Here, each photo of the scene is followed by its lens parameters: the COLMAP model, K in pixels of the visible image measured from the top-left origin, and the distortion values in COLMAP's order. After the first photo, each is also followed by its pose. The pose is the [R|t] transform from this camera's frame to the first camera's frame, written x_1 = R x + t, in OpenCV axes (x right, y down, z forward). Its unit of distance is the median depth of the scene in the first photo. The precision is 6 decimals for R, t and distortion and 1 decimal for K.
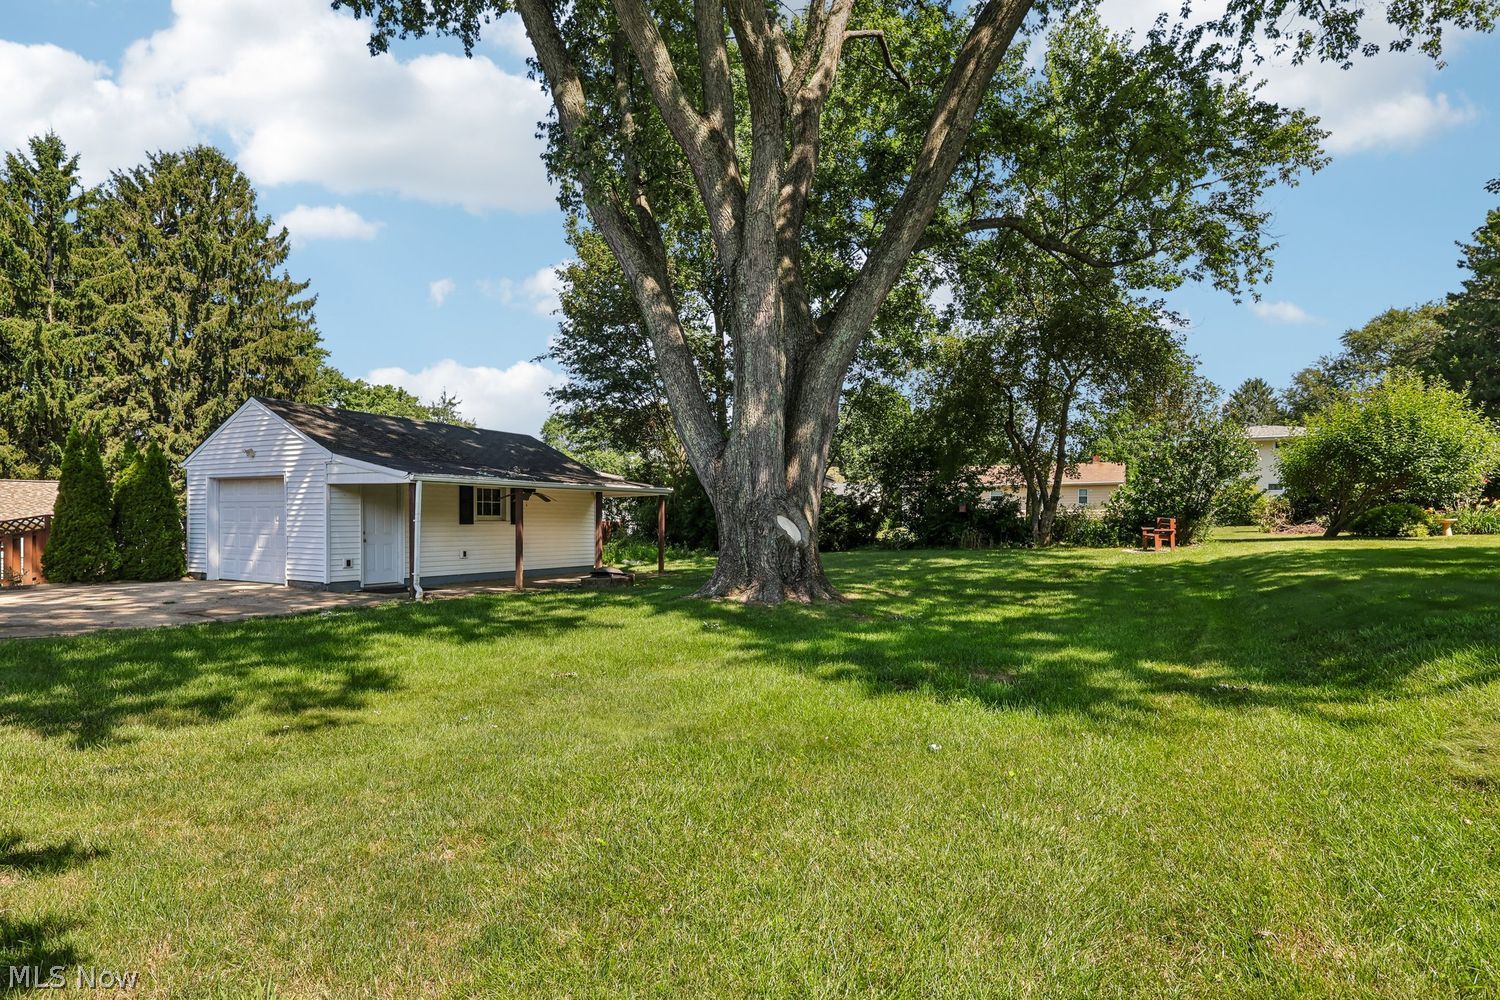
lens RADIAL K [[774.2, 0, 749.7], [0, 774.2, 519.6], [0, 0, 1]] dist [0.000113, -0.000007]
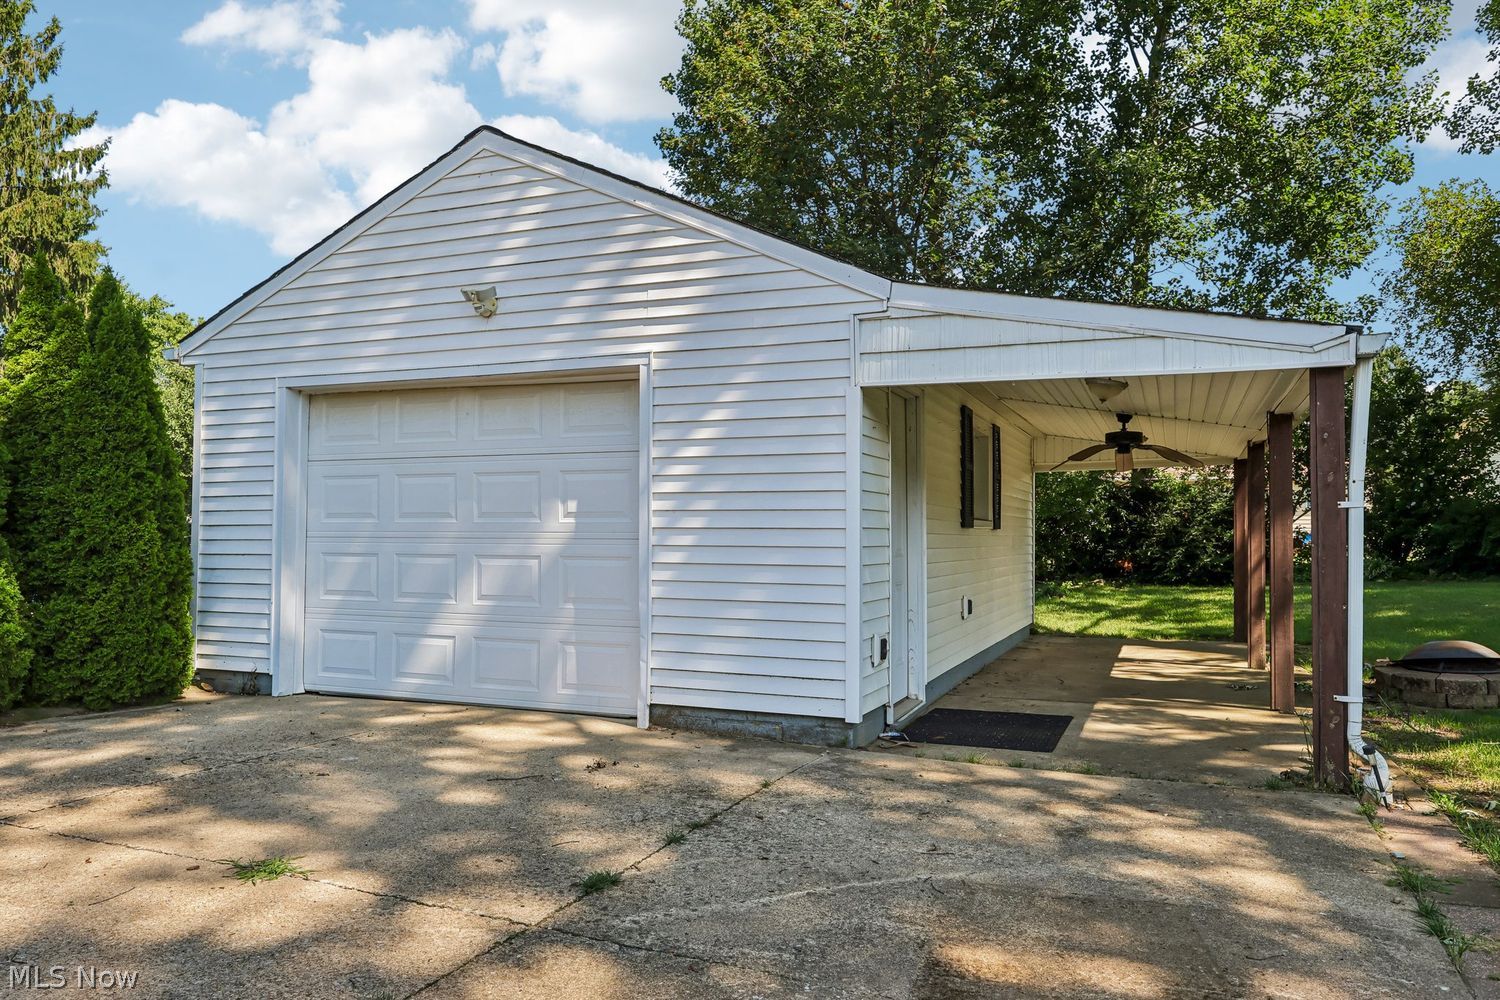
lens RADIAL K [[1042.0, 0, 750.0], [0, 1042.0, 500.0], [0, 0, 1]] dist [0.001371, -0.000661]
pose [[0.991495, 0.003022, 0.130113, -0.296891], [0.001061, 0.999509, -0.031301, 0.004697], [-0.130144, 0.031172, 0.991005, 0.282073]]
